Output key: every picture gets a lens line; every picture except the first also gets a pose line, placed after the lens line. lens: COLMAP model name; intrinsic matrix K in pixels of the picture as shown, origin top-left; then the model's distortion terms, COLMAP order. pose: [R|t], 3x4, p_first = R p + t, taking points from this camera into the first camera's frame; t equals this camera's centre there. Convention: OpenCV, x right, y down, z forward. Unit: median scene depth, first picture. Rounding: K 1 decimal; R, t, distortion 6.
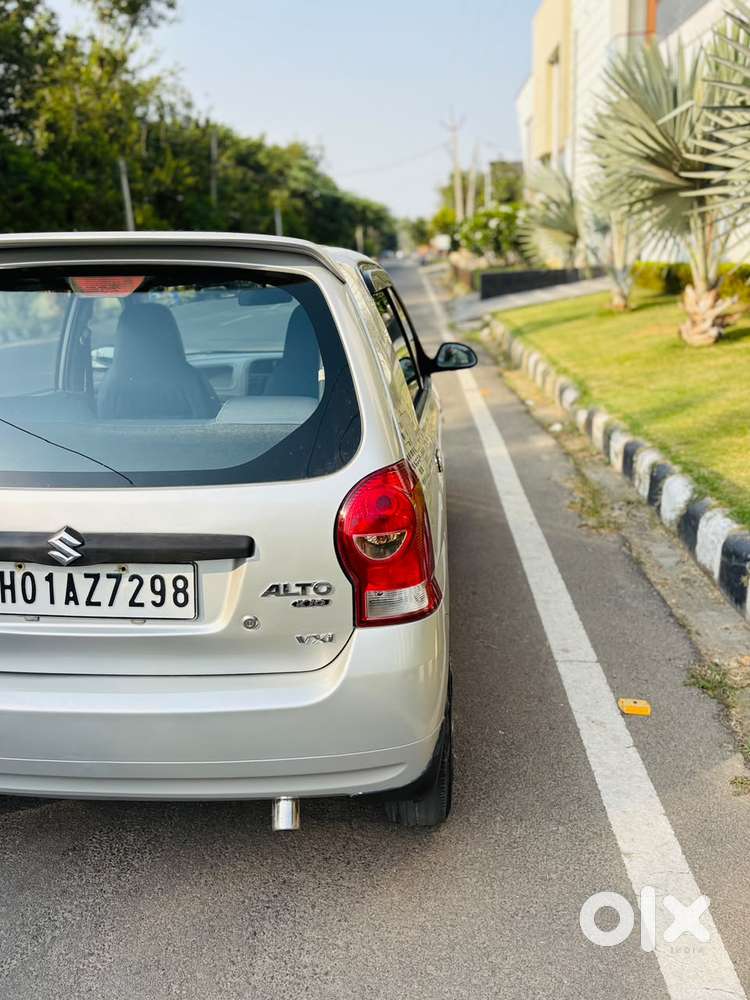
lens RADIAL K [[837.0, 0, 380.3], [0, 837.0, 502.2], [0, 0, 1]] dist [0.090592, -0.091923]
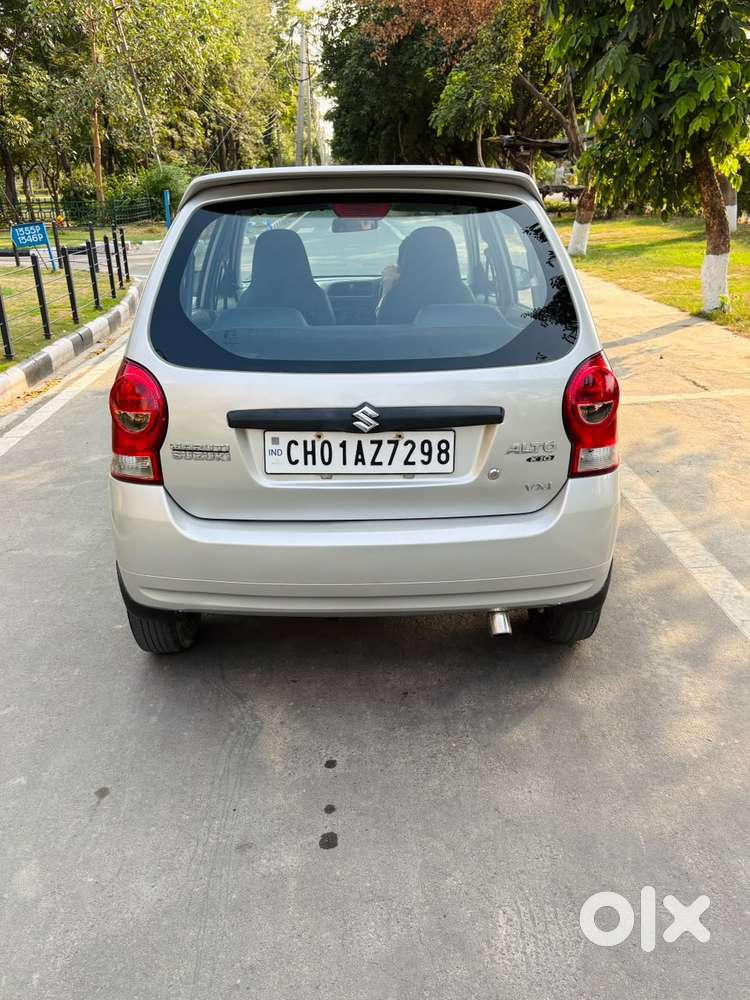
lens RADIAL K [[837.0, 0, 356.8], [0, 837.0, 543.2], [0, 0, 1]] dist [0.090592, -0.091923]
pose [[0.996251, -0.031817, 0.080443, -0.201777], [0.022534, 0.993251, 0.113773, 0.039596], [-0.083520, -0.111533, 0.990245, -0.130173]]
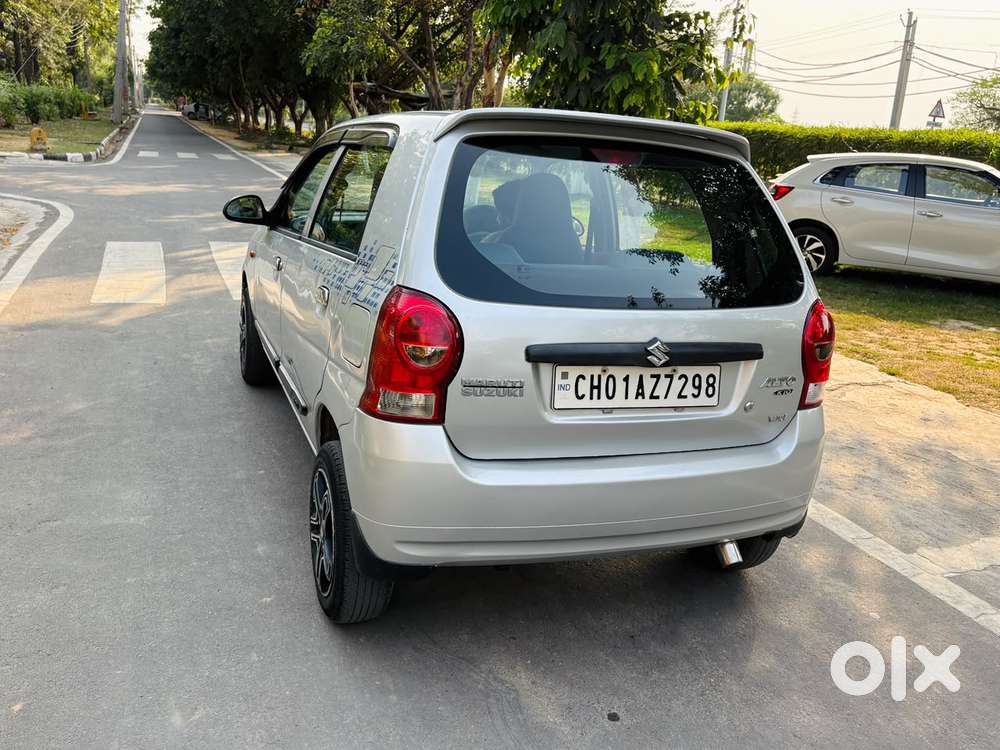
lens RADIAL K [[907.6, 0, 496.3], [0, 907.6, 377.9], [0, 0, 1]] dist [0.053377, -0.031896]
pose [[0.893172, -0.024866, 0.449028, -0.506739], [0.031695, 0.999468, -0.007698, 0.038948], [-0.448597, 0.021108, 0.893485, -0.070830]]
